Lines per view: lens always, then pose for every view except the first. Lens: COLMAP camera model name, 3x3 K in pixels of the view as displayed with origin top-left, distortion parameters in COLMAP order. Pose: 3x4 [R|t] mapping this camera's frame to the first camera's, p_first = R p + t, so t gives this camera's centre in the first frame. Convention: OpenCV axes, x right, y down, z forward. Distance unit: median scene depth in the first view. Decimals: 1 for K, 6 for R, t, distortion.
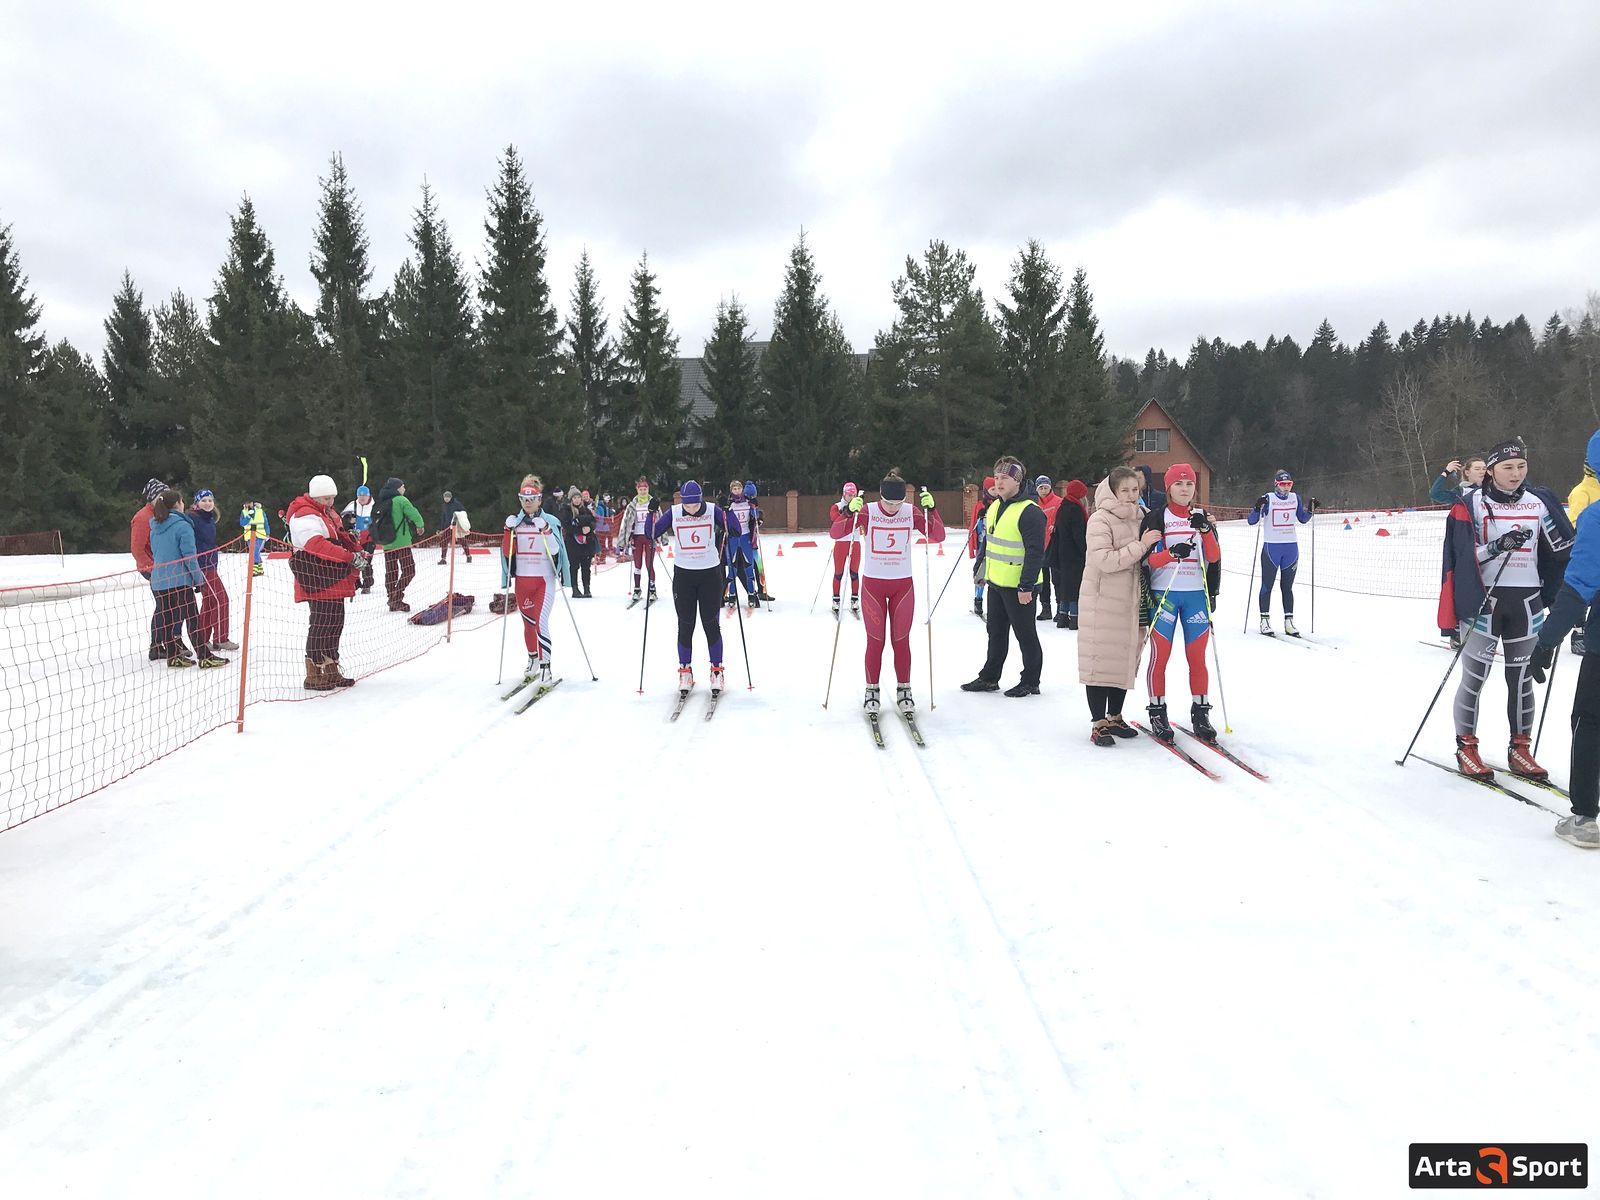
lens RADIAL K [[1296.8, 0, 795.8], [0, 1296.8, 595.8], [0, 0, 1]] dist [0.075744, -0.110131]
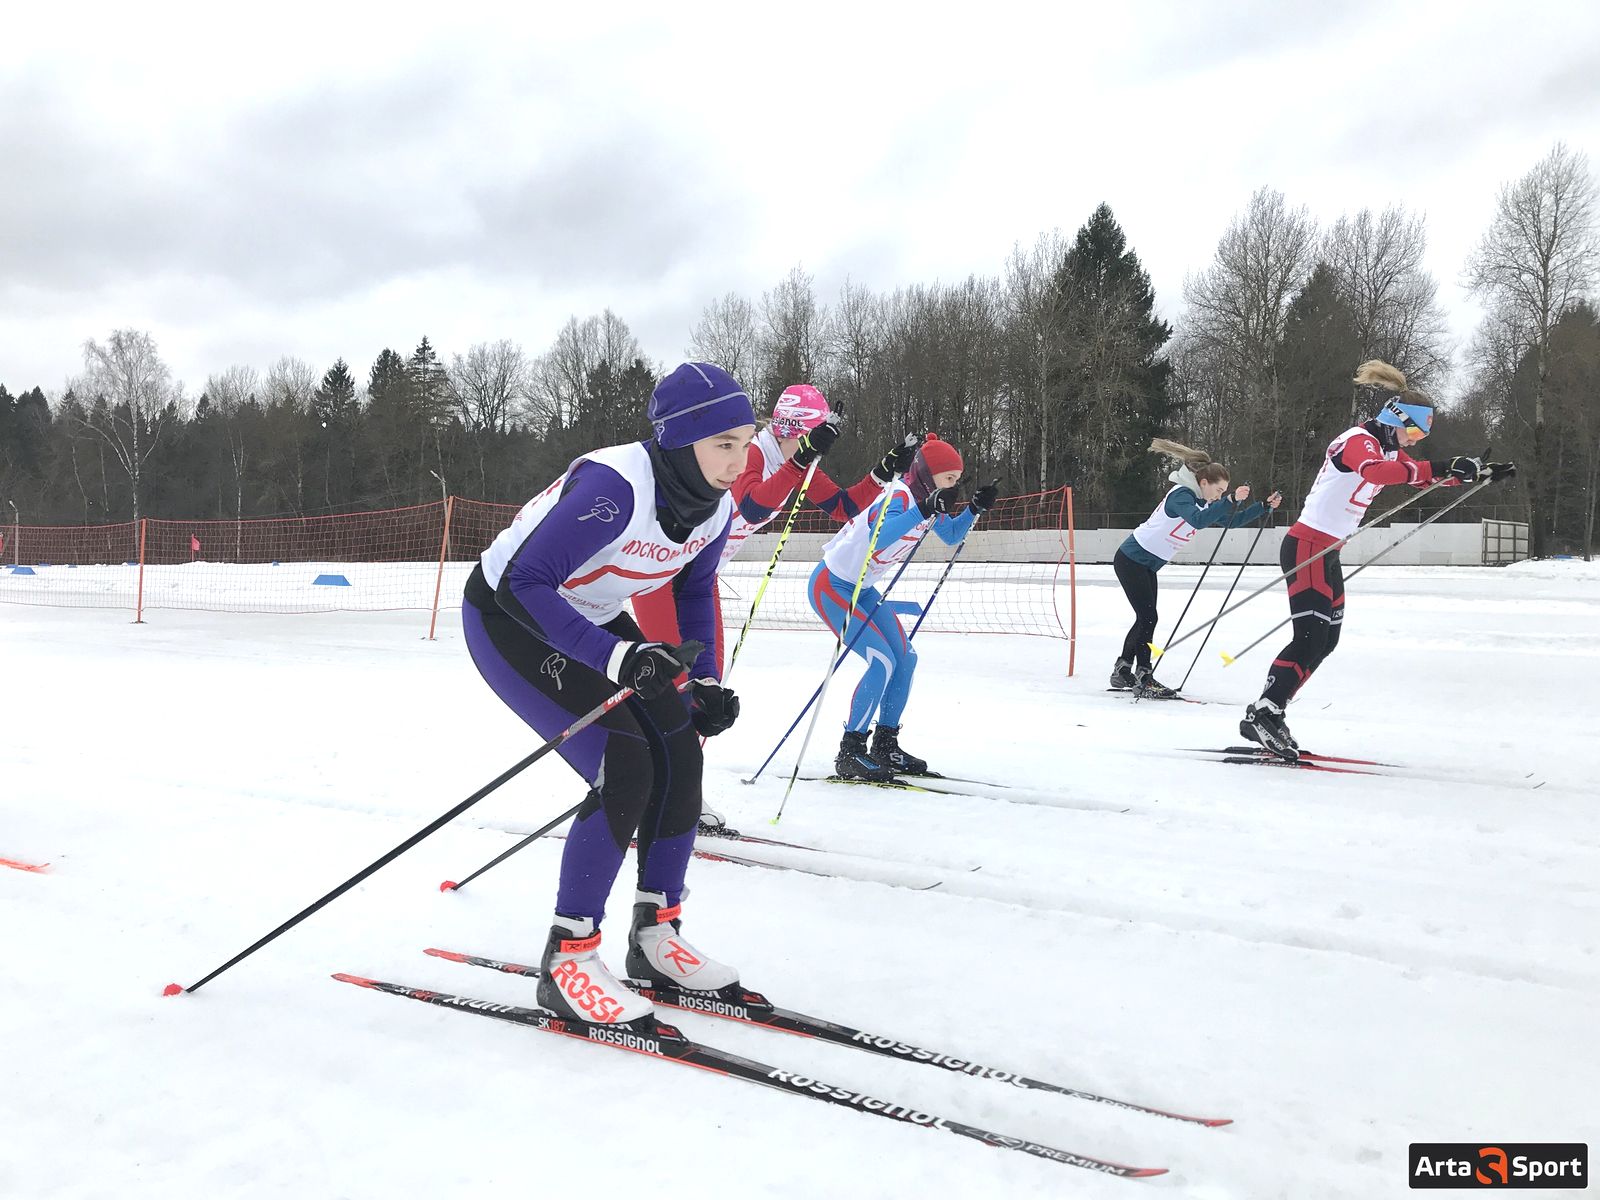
lens RADIAL K [[1301.0, 0, 800.3], [0, 1301.0, 603.2], [0, 0, 1]] dist [0.009452, 0.010226]
pose [[0.525876, -0.006100, 0.850540, -0.042460], [0.045280, 0.998757, -0.020833, 0.024154], [-0.849355, 0.049468, 0.525498, -0.189717]]
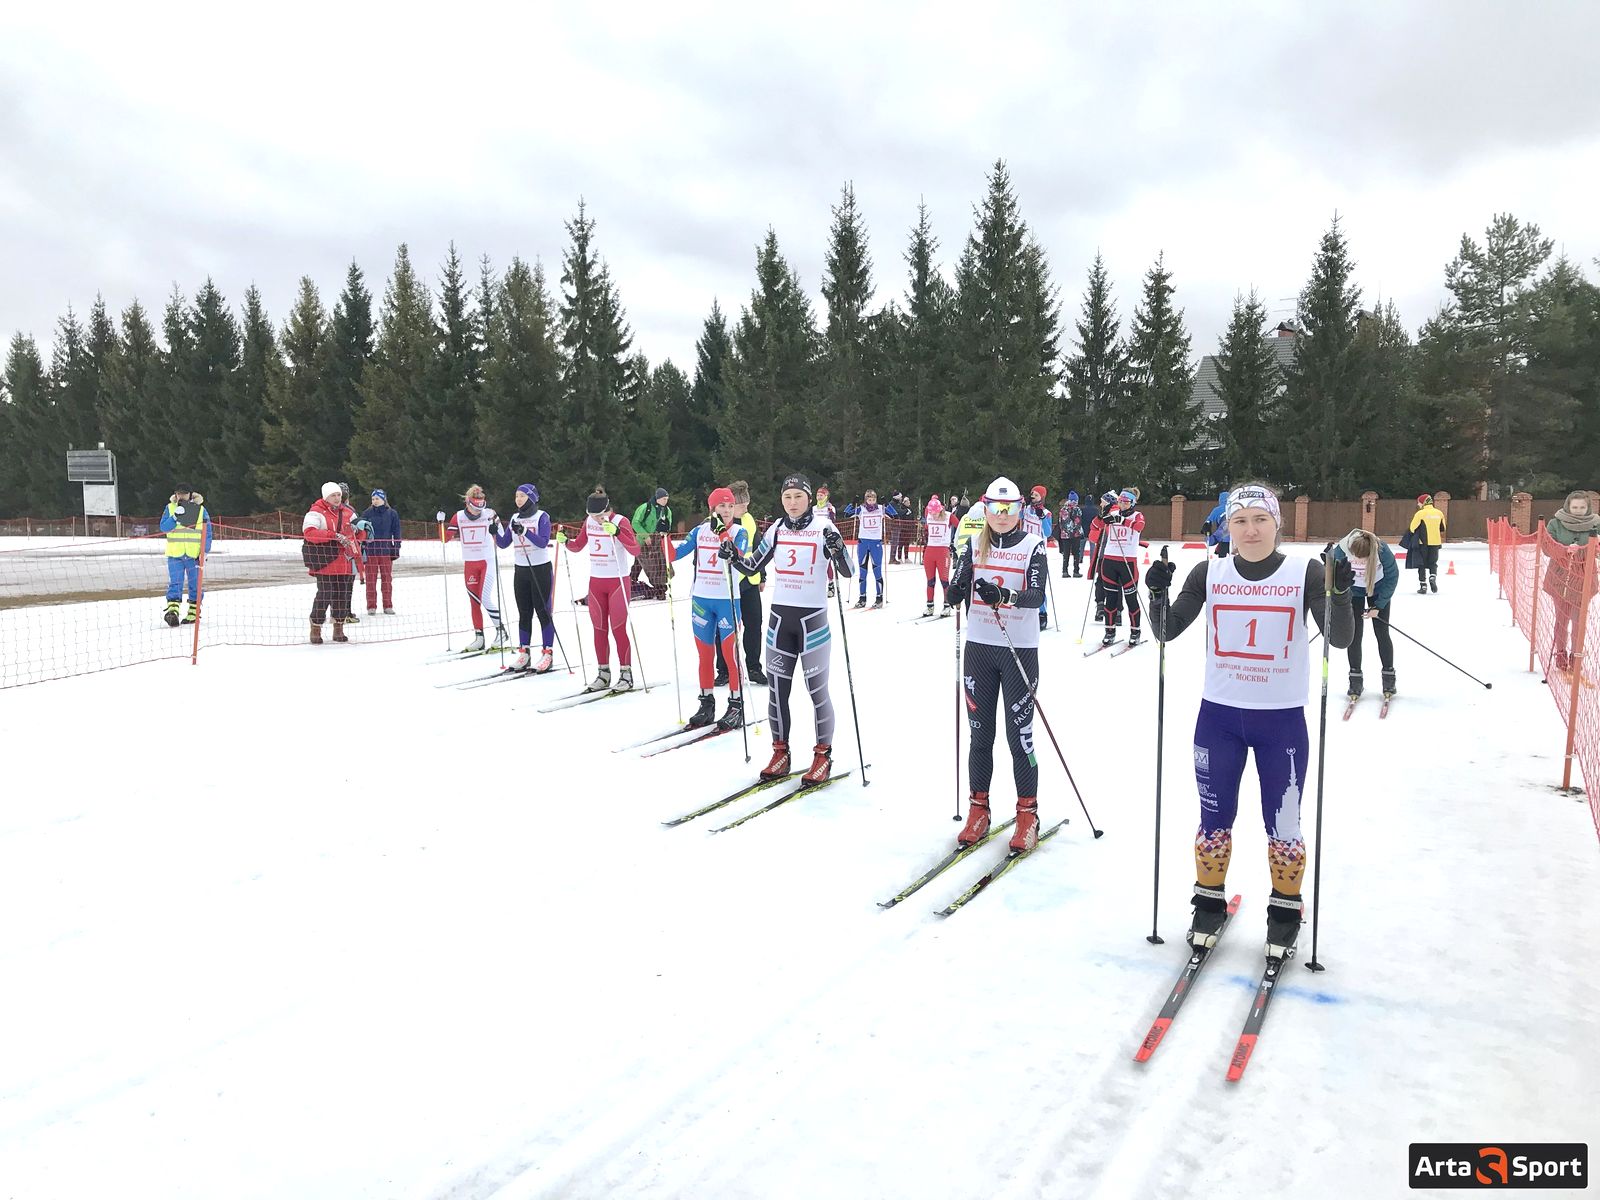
lens RADIAL K [[1311.3, 0, 795.7], [0, 1311.3, 599.0], [0, 0, 1]] dist [0.027537, -0.025085]
pose [[0.891857, 0.053408, -0.449153, 0.096644], [-0.052735, 0.998510, 0.014019, -0.002573], [0.449233, 0.011183, 0.893345, 0.000910]]
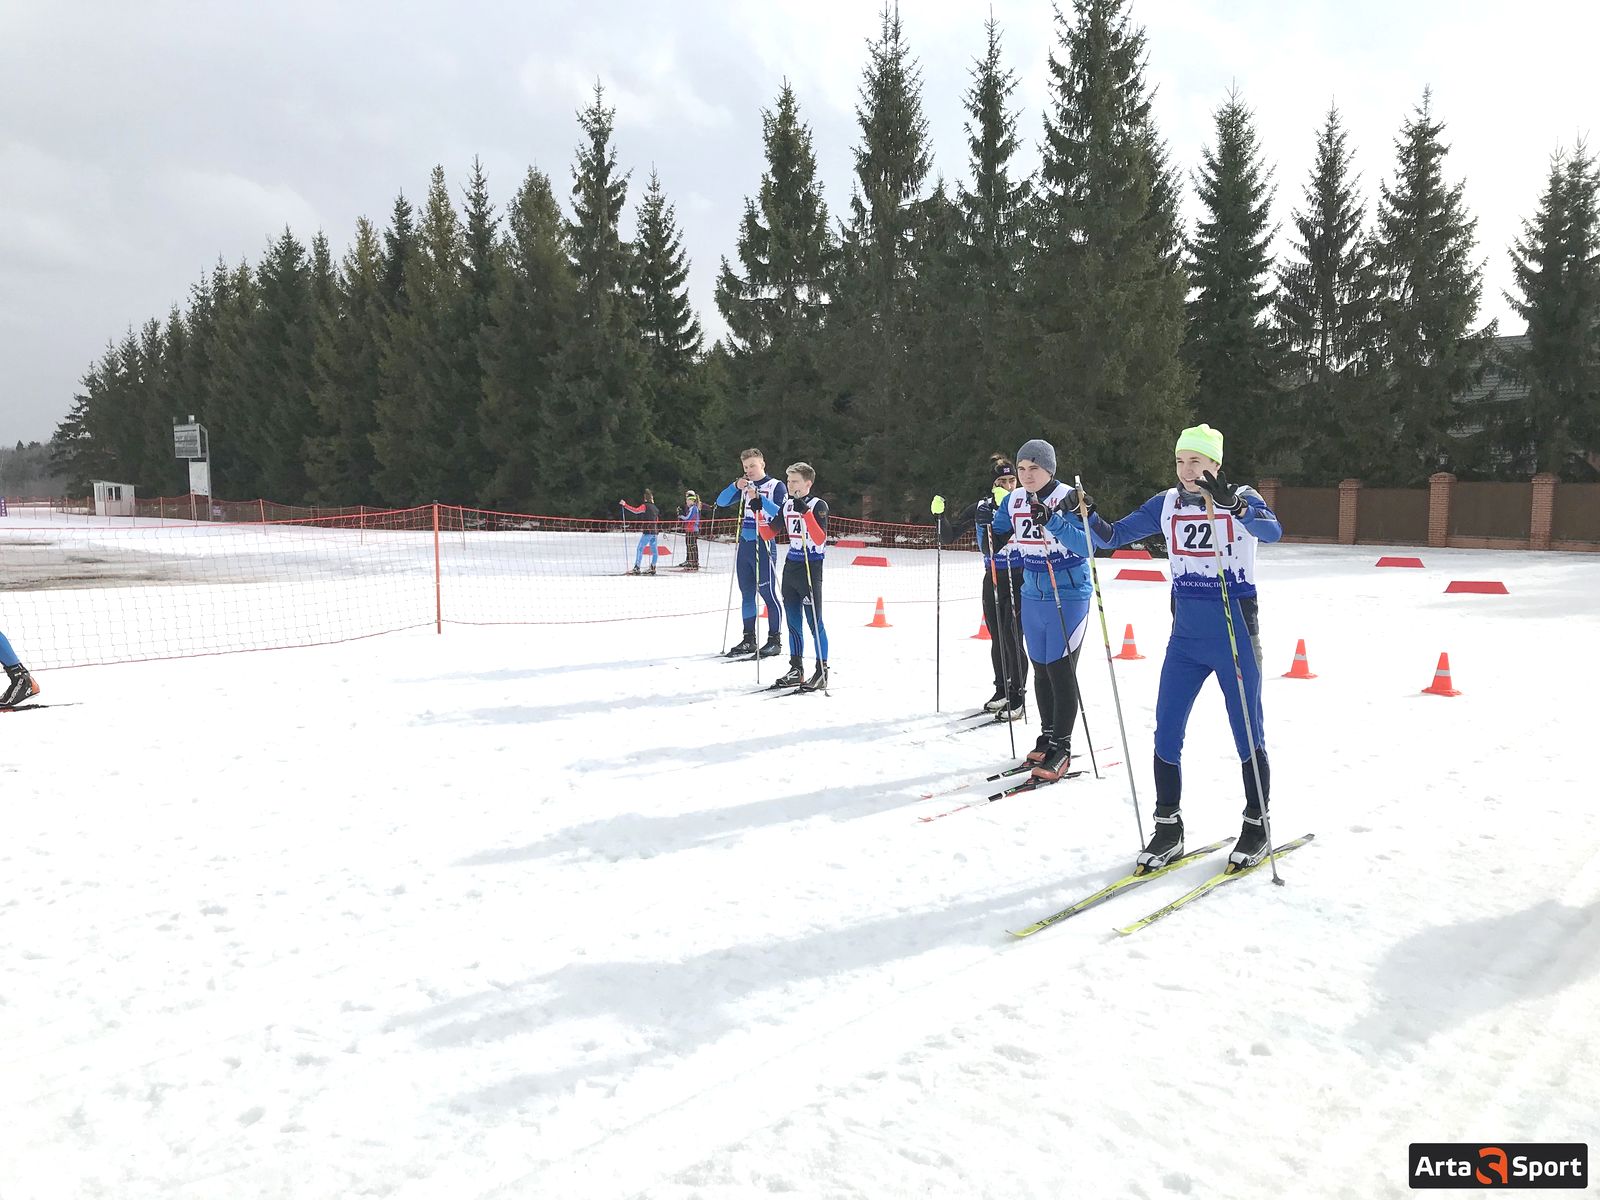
lens RADIAL K [[1315.3, 0, 792.2], [0, 1315.3, 593.5], [0, 0, 1]] dist [0.012438, 0.012290]
pose [[0.744121, 0.078189, -0.663453, 0.096474], [-0.069339, 0.996803, 0.039706, -0.026973], [0.664437, 0.016457, 0.747163, 0.327458]]
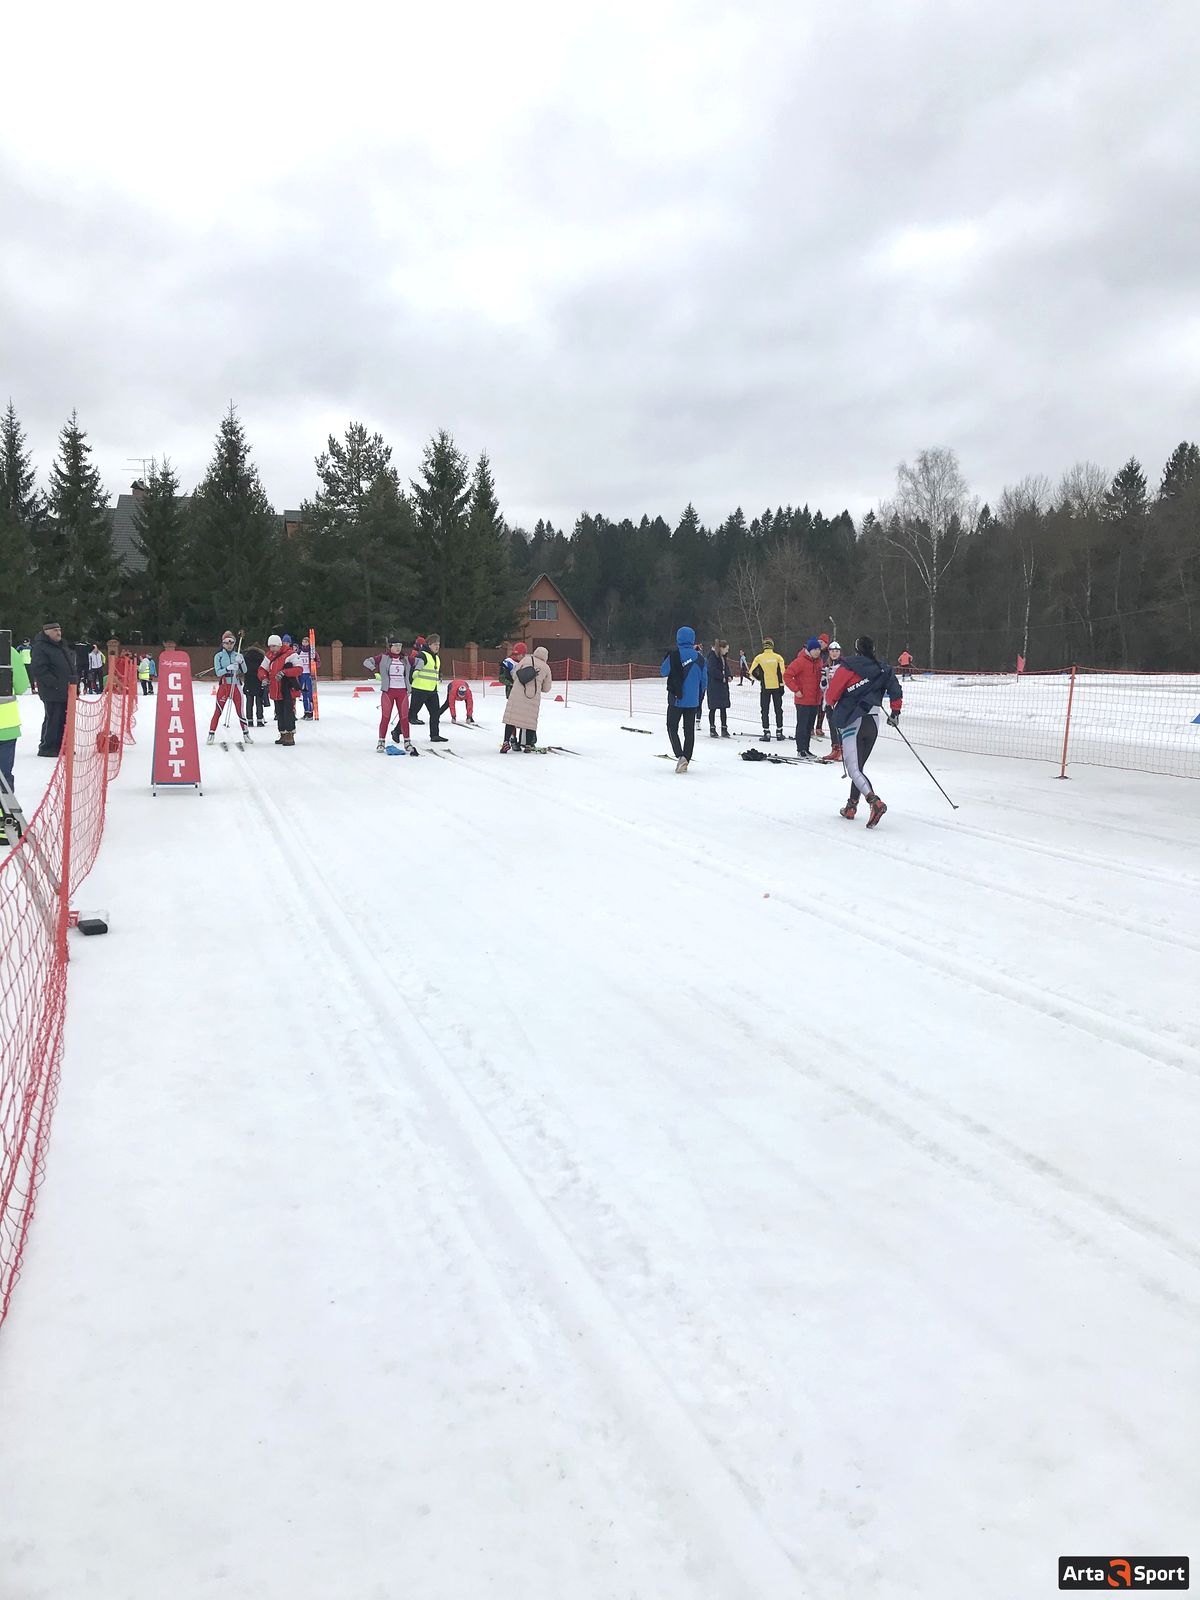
lens RADIAL K [[1298.6, 0, 622.3], [0, 1298.6, 800.3], [0, 0, 1]] dist [0.060123, -0.115559]
pose [[0.946345, -0.010216, 0.322997, -0.042003], [-0.000919, 0.999411, 0.034302, 0.012574], [-0.323157, -0.032759, 0.945778, -0.144110]]
